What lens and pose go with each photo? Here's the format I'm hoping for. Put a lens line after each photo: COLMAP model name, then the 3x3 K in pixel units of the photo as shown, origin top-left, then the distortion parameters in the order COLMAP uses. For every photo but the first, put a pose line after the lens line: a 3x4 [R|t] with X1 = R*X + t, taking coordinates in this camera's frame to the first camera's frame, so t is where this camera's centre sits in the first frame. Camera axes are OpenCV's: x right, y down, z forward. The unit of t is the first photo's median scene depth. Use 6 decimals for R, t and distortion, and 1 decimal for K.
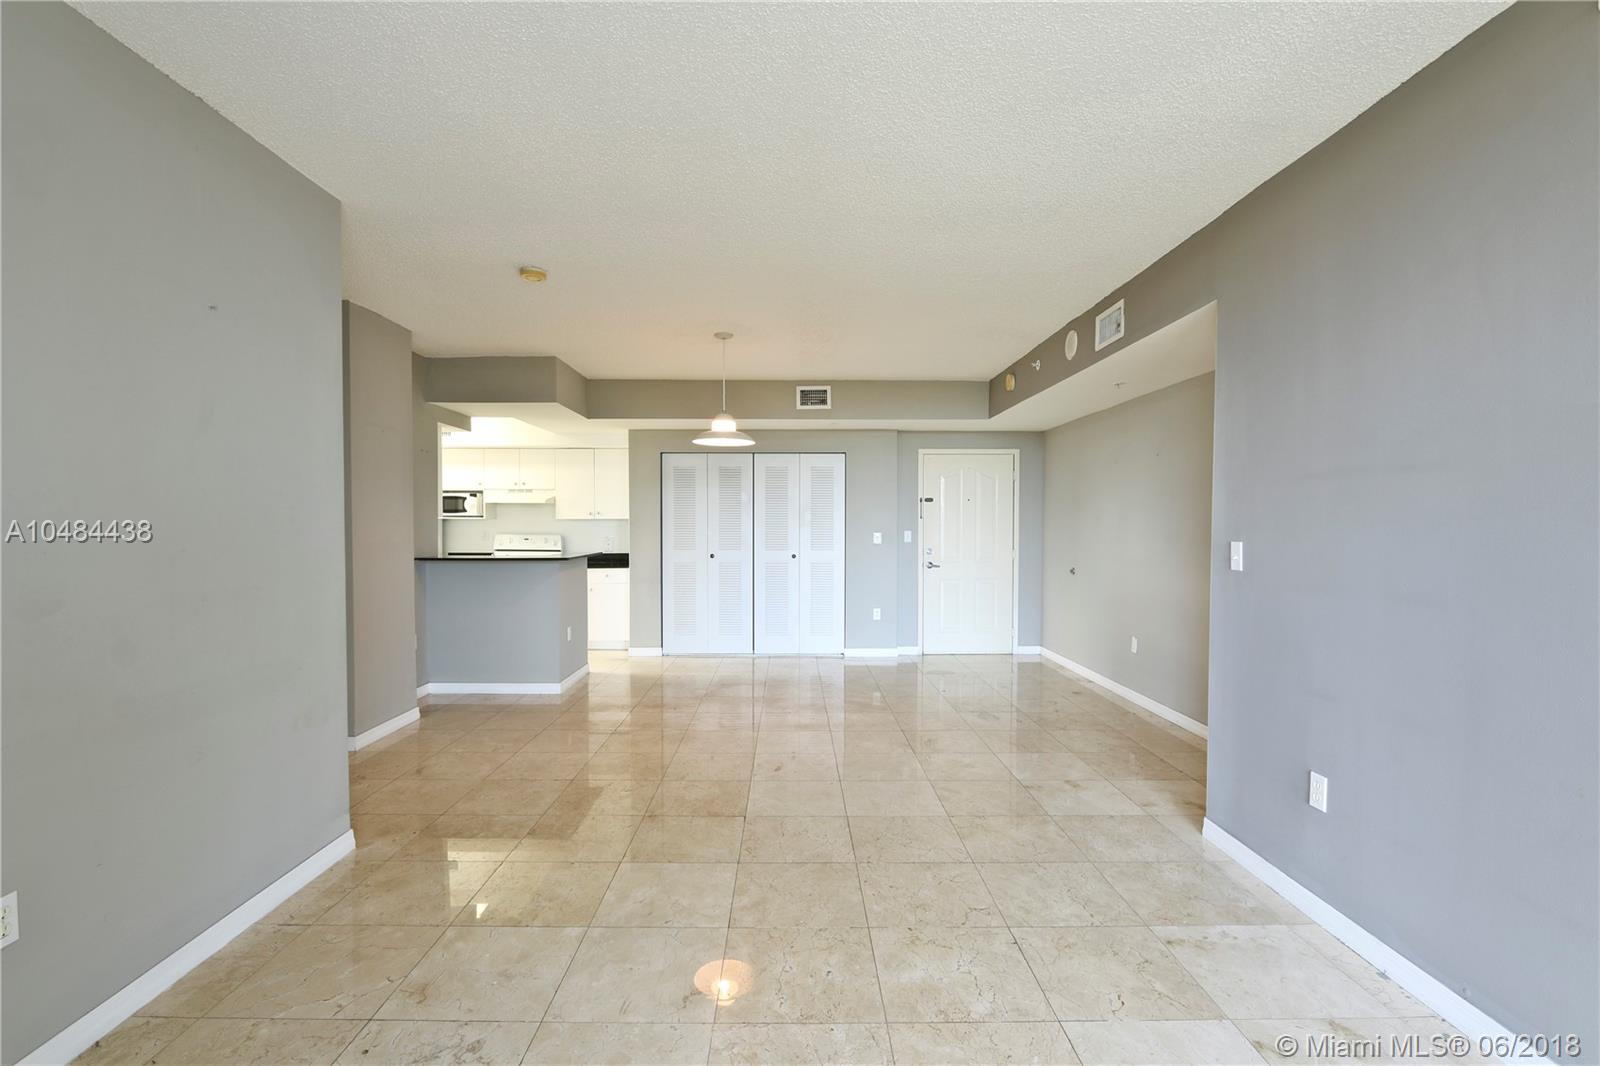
lens RADIAL K [[731.7, 0, 800.0], [0, 731.7, 533.0], [0, 0, 1]] dist [-0.001449, -0.000396]
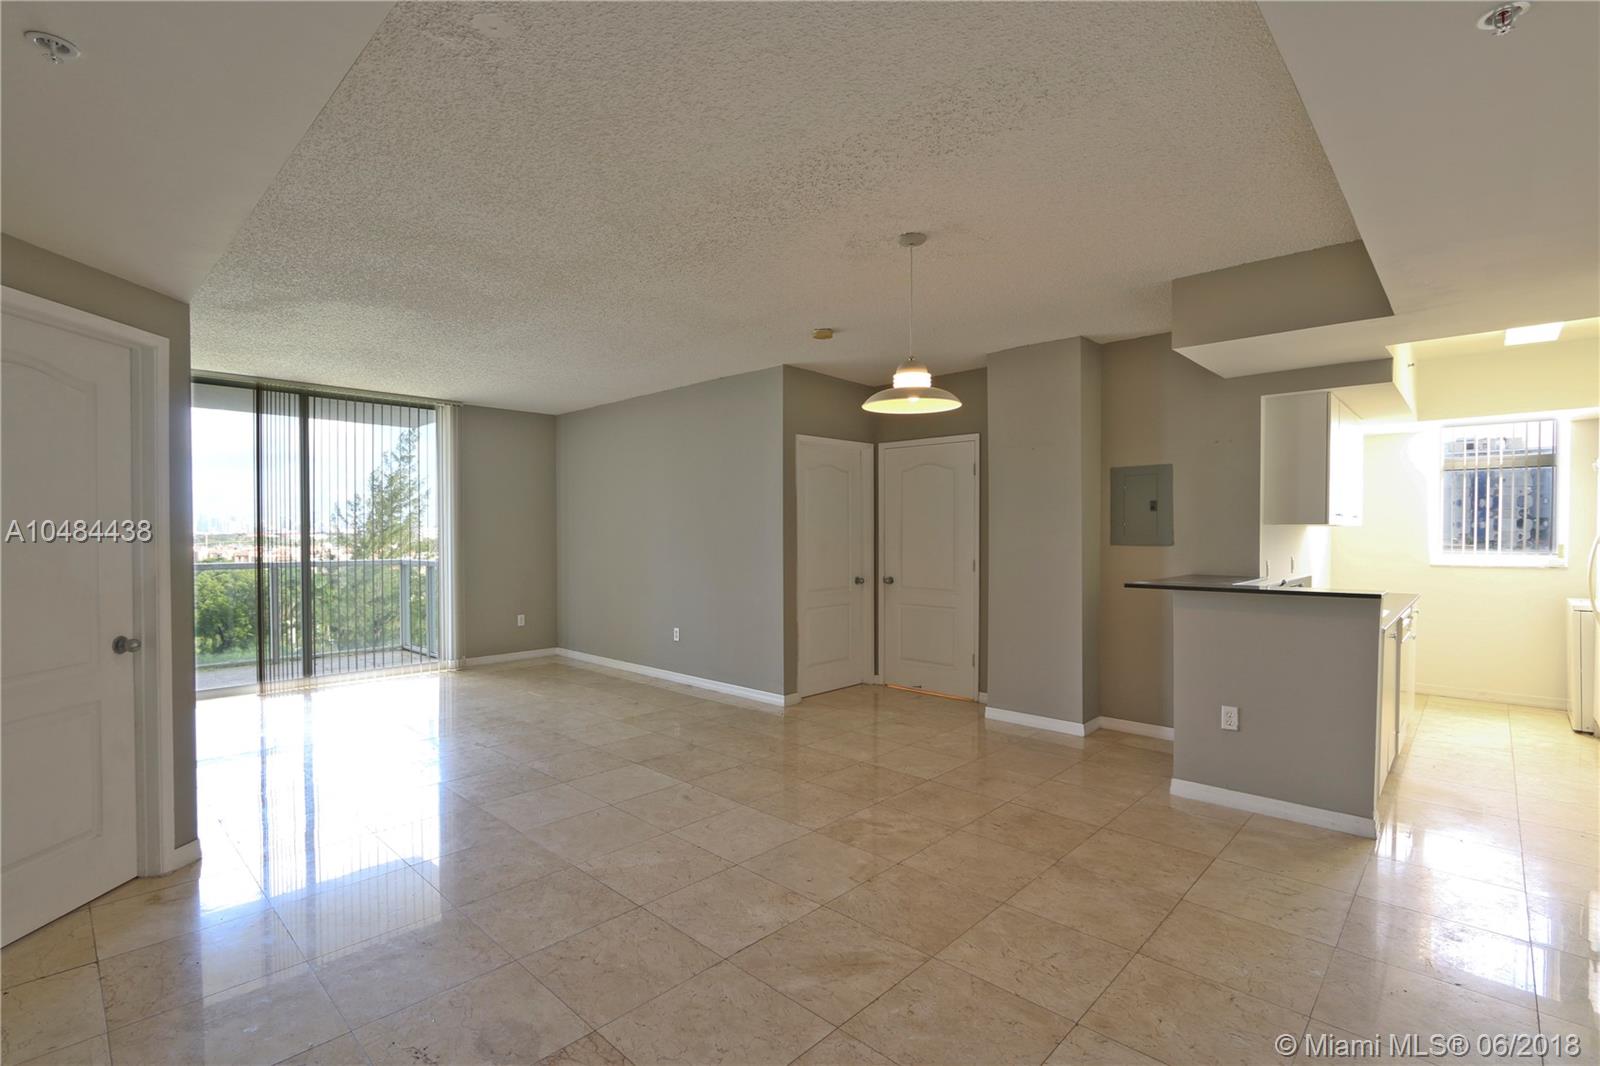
lens RADIAL K [[731.7, 0, 800.0], [0, 731.7, 533.0], [0, 0, 1]] dist [-0.001449, -0.000396]
pose [[-0.693076, -0.000338, -0.720864, 0.547065], [-0.009691, 0.999914, 0.008849, -0.026267], [0.720799, 0.013119, -0.693020, 1.754435]]
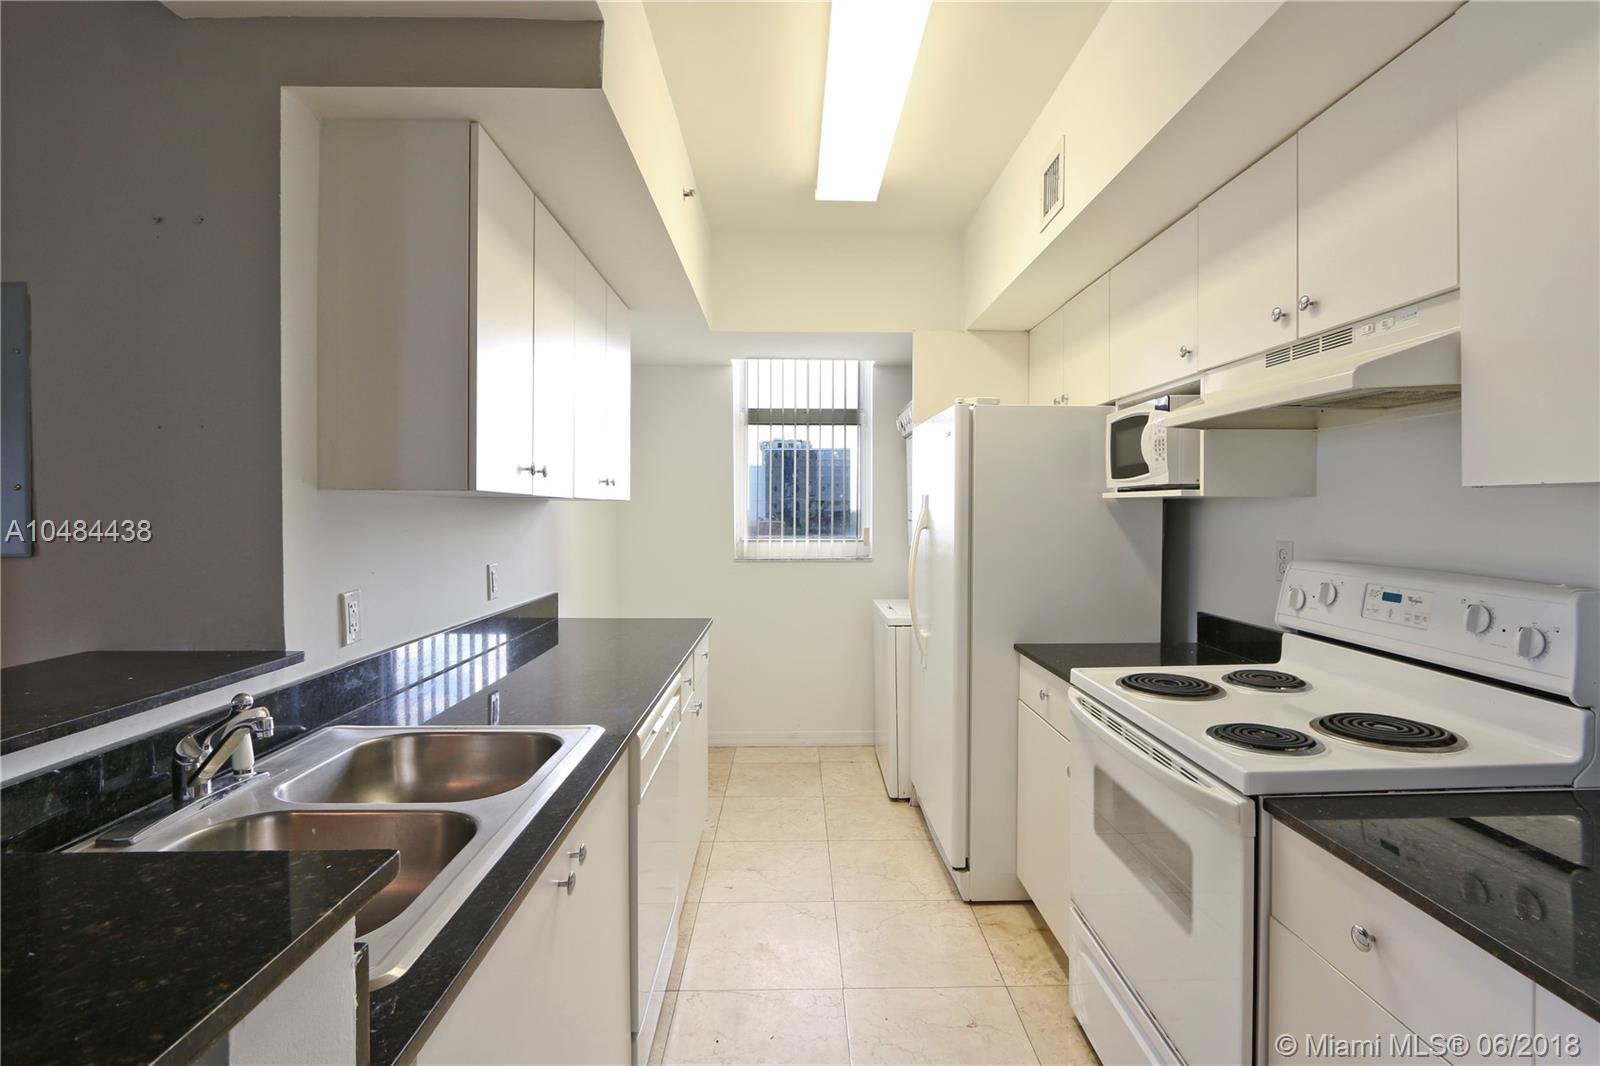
lens RADIAL K [[731.7, 0, 800.0], [0, 731.7, 533.0], [0, 0, 1]] dist [-0.001449, -0.000396]
pose [[0.001621, 0.024687, -0.999694, -0.374517], [-0.004911, 0.999683, 0.024679, -0.025044], [0.999987, 0.004870, 0.001742, 1.738872]]
